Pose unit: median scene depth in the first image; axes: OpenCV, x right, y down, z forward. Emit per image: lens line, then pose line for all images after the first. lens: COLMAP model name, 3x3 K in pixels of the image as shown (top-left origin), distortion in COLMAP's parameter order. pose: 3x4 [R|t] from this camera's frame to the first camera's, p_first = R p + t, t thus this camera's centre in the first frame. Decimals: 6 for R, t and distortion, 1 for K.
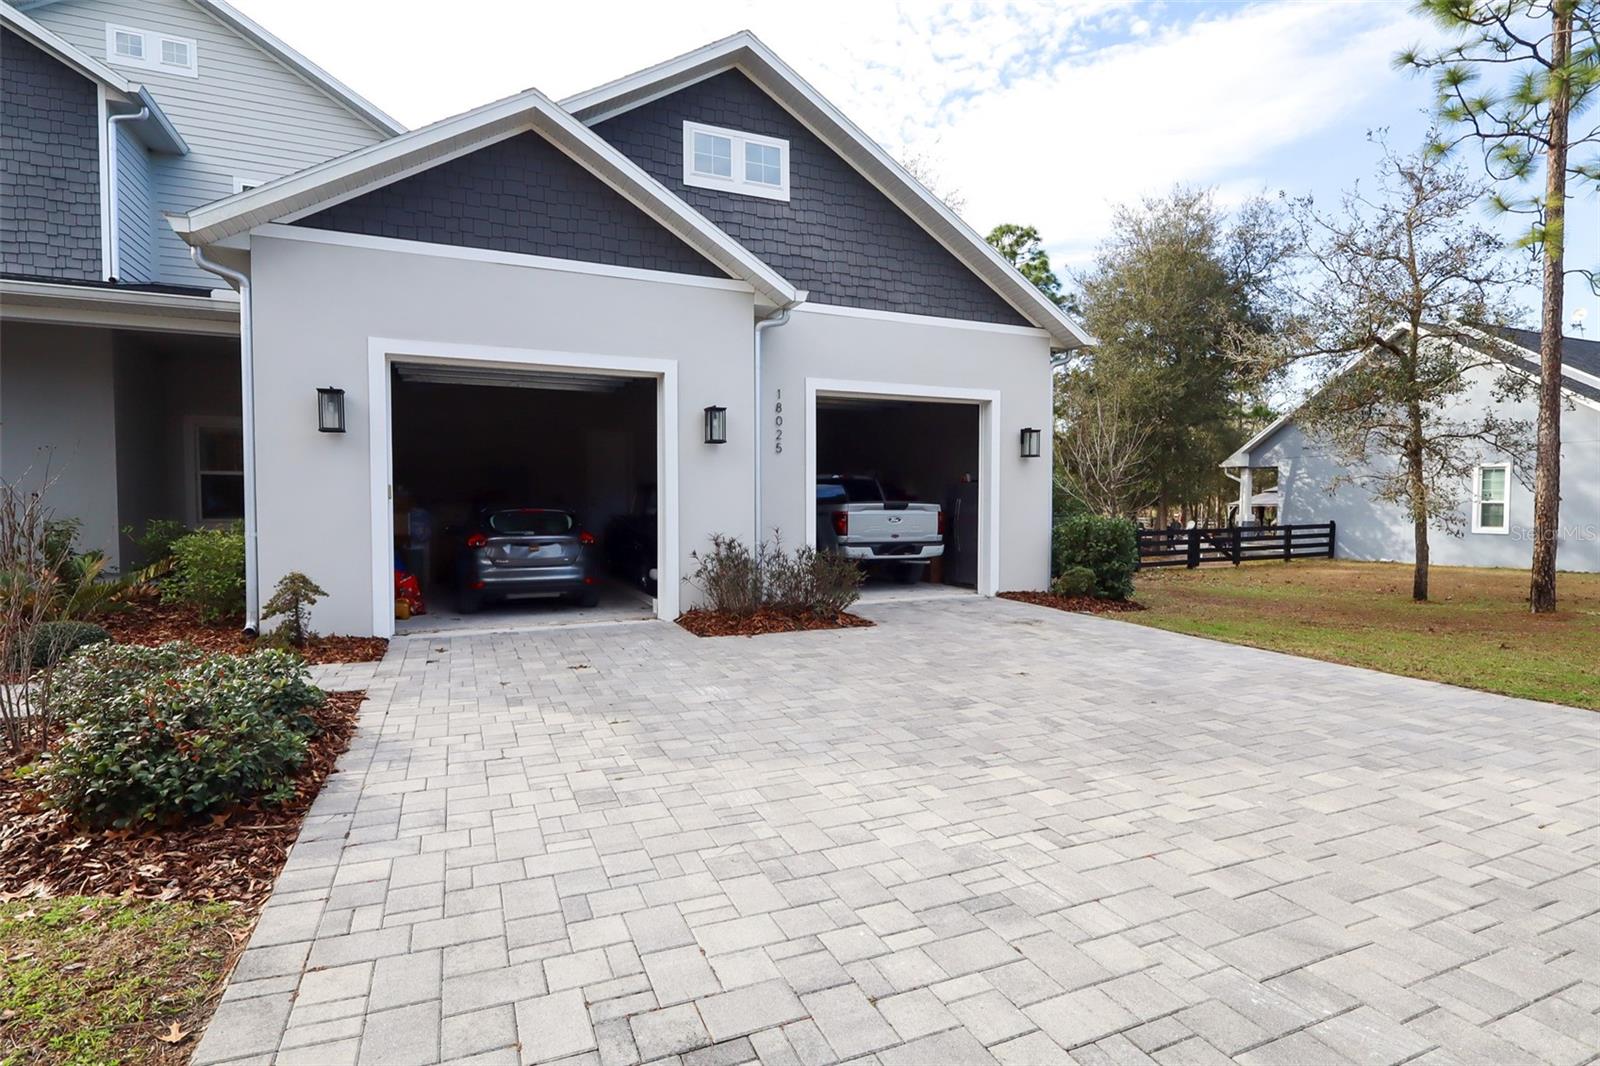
lens RADIAL K [[781.2, 0, 798.5], [0, 781.2, 533.6], [0, 0, 1]] dist [0.002313, -0.003579]
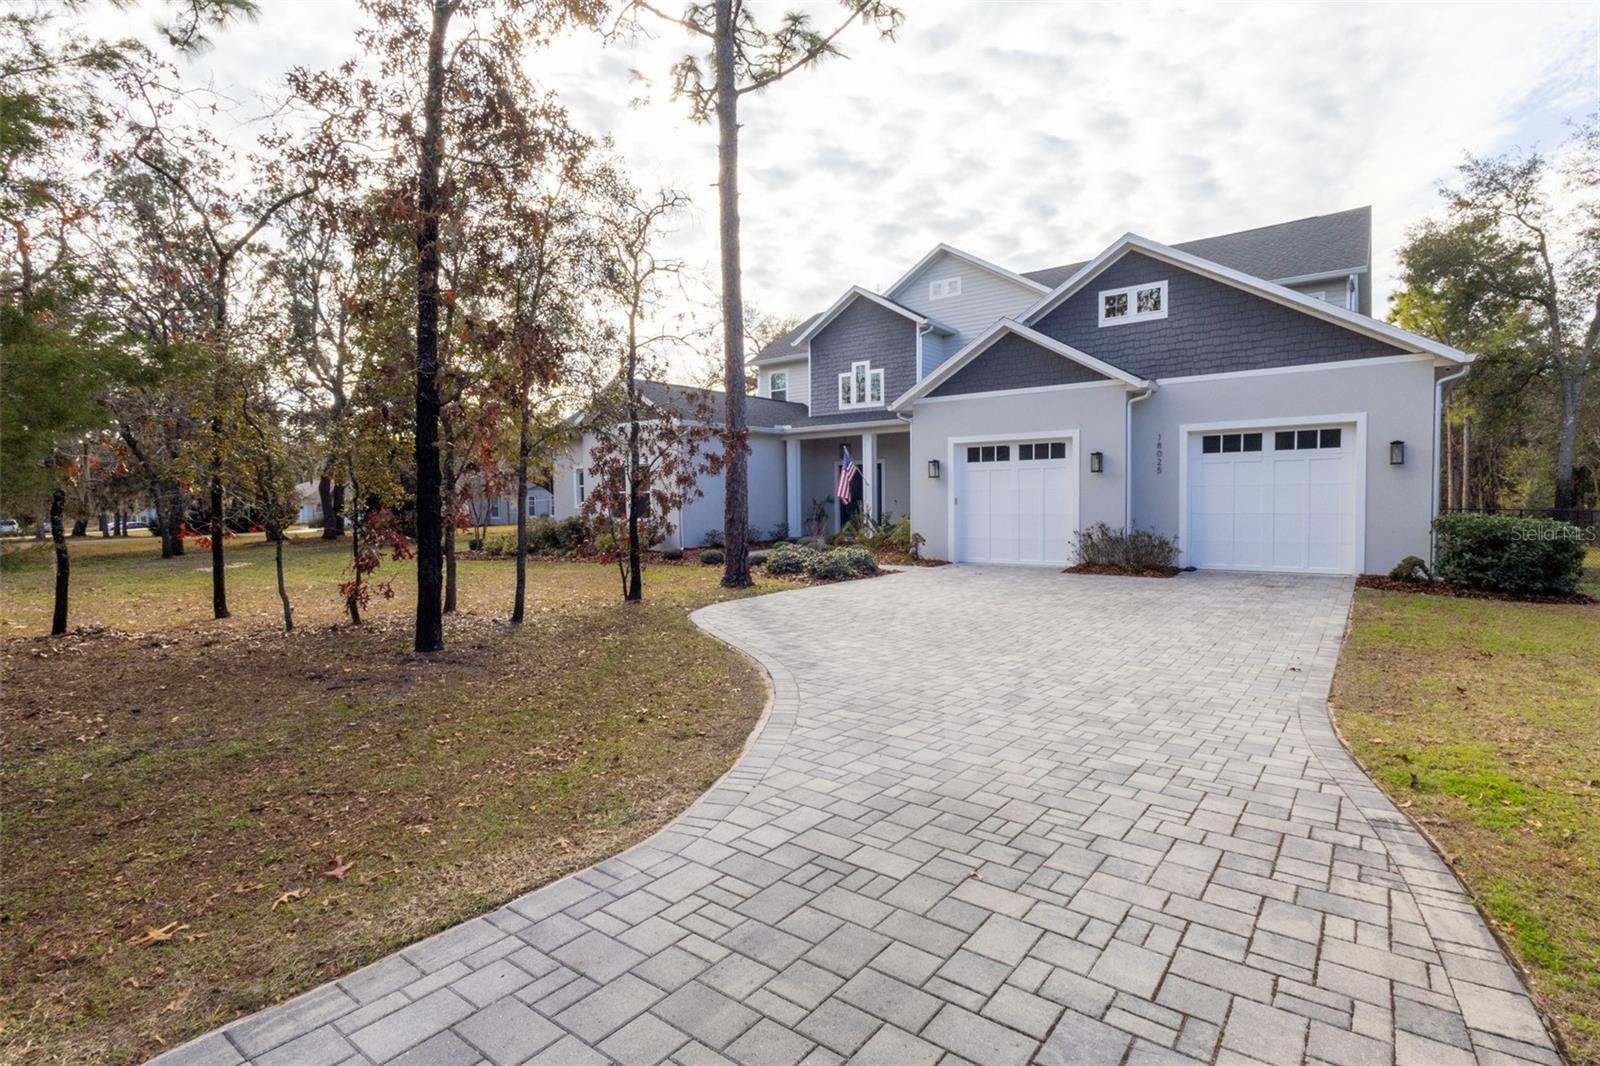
lens RADIAL K [[781.2, 0, 798.2], [0, 781.2, 525.6], [0, 0, 1]] dist [0.002313, -0.003579]
pose [[0.483994, 0.020849, -0.874823, 1.262068], [-0.025048, 0.999637, 0.009966, 0.009837], [0.874713, 0.017089, 0.484340, -0.536748]]
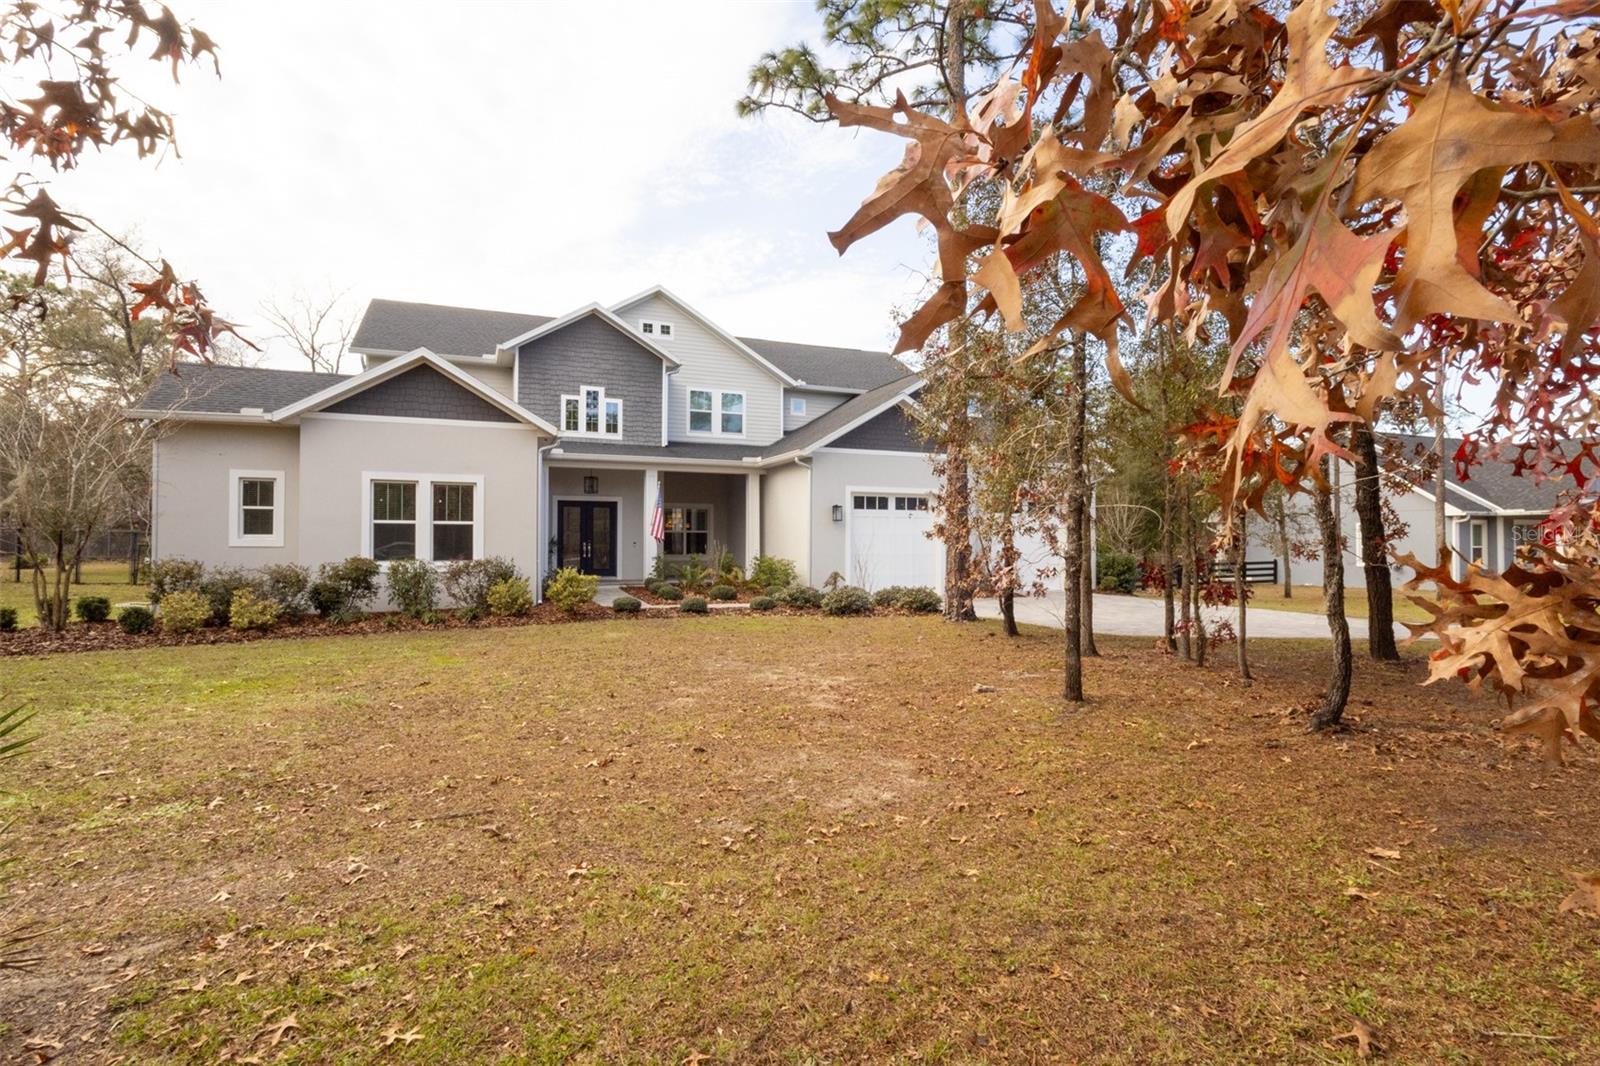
lens RADIAL K [[781.2, 0, 801.3], [0, 781.2, 538.2], [0, 0, 1]] dist [0.002313, -0.003579]
pose [[0.999829, -0.000444, -0.018501, -0.611655], [-0.000533, 0.998607, -0.052753, 0.069737], [0.018499, 0.052754, 0.998436, -1.586838]]
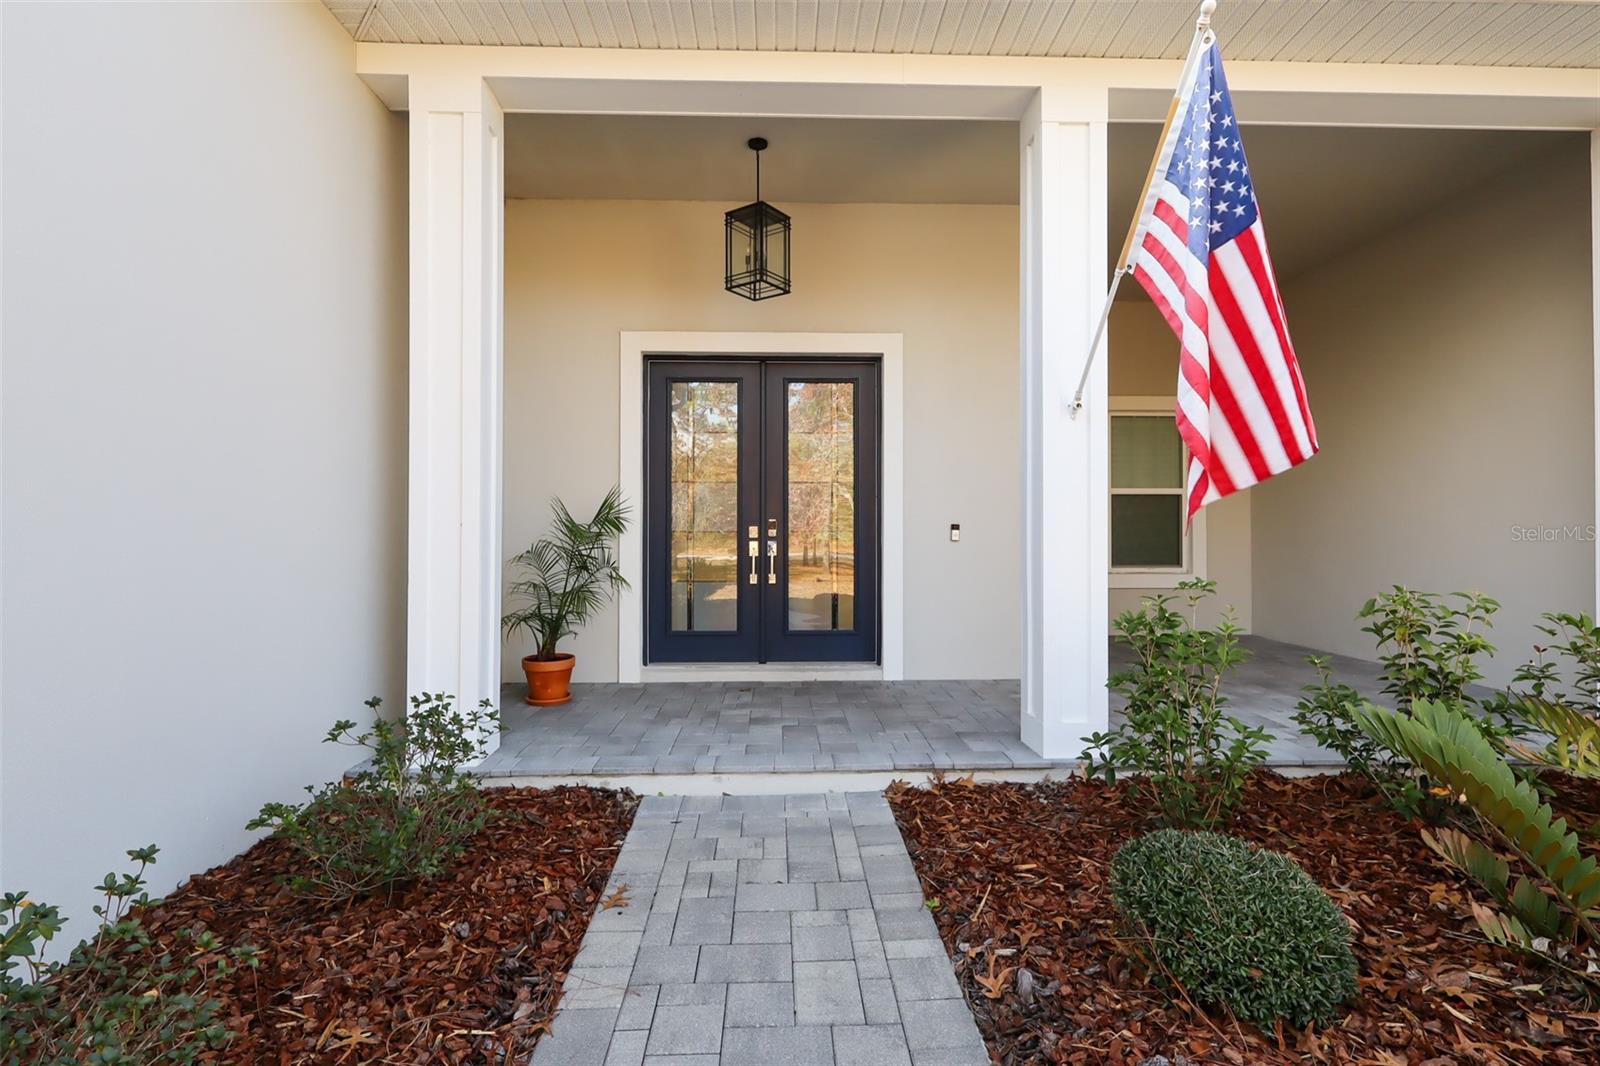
lens RADIAL K [[746.9, 0, 799.2], [0, 746.9, 533.6], [0, 0, 1]] dist [0.007793, -0.001662]
pose [[0.930543, -0.007184, -0.366112, -1.171284], [-0.012047, 0.998666, -0.050217, -0.024406], [0.365985, 0.051139, 0.929215, 0.644530]]
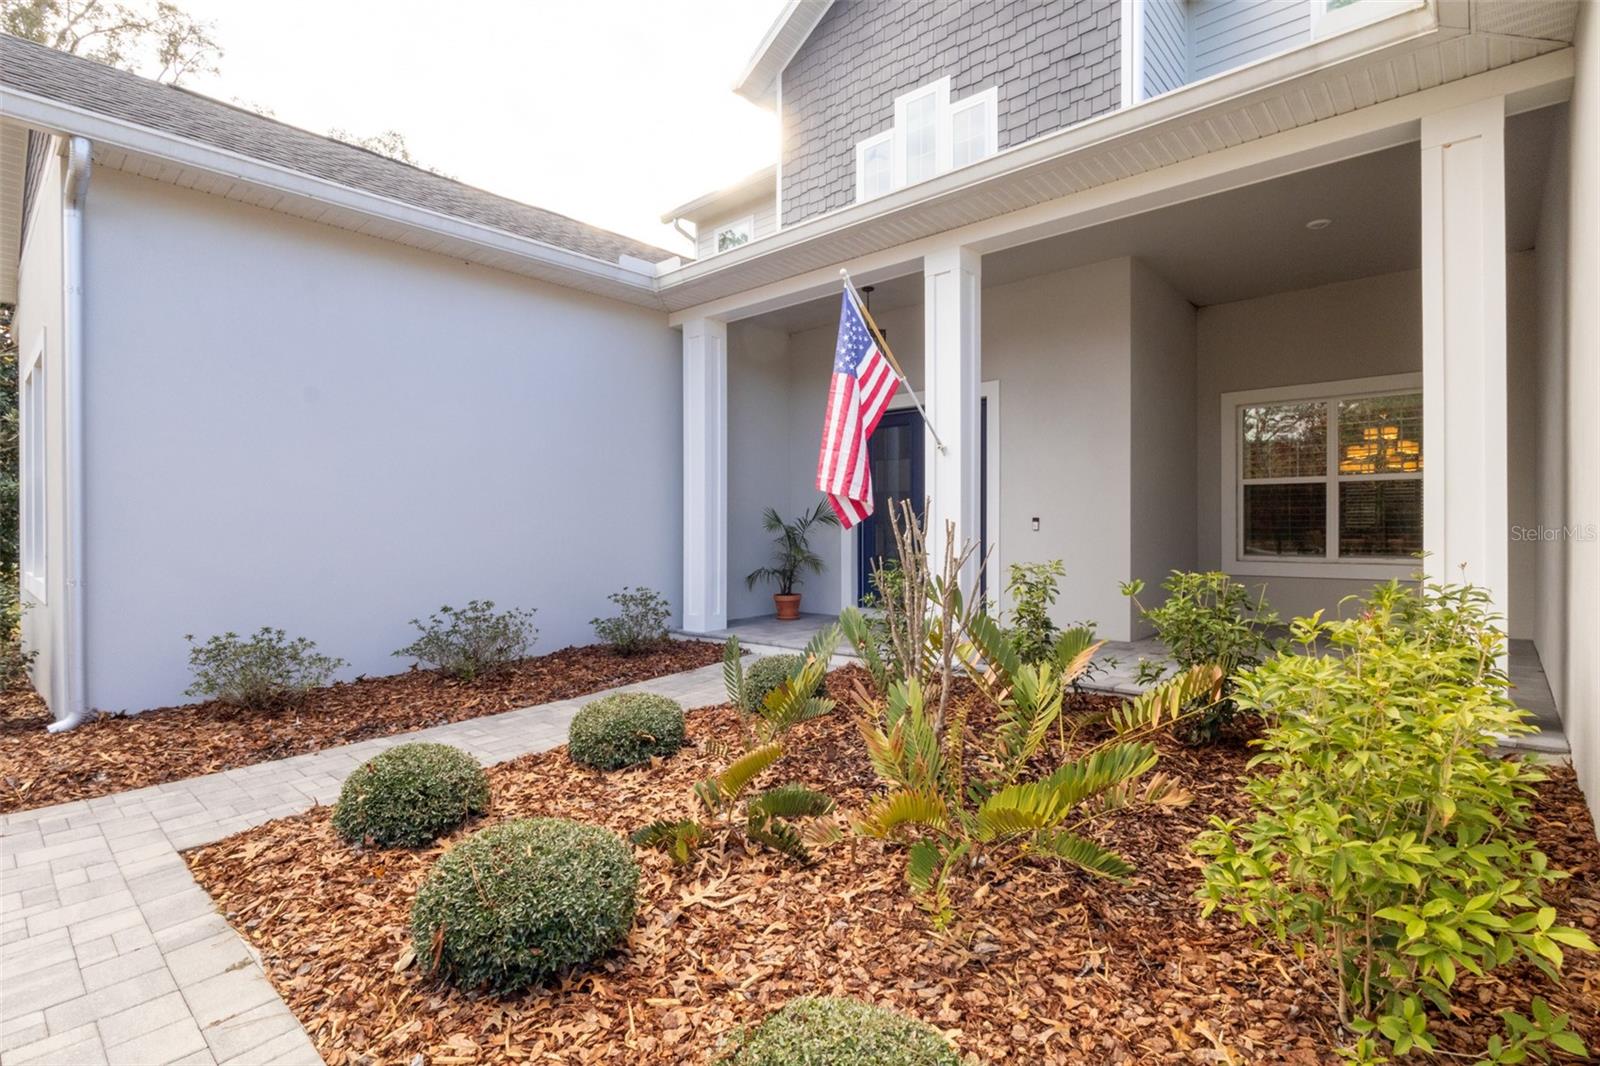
lens RADIAL K [[781.2, 0, 792.3], [0, 781.2, 525.5], [0, 0, 1]] dist [0.002313, -0.003579]
pose [[0.404550, -0.004391, -0.914506, -0.556395], [-0.033177, 0.999260, -0.019475, -0.030740], [0.913914, 0.038219, 0.404104, 0.674567]]
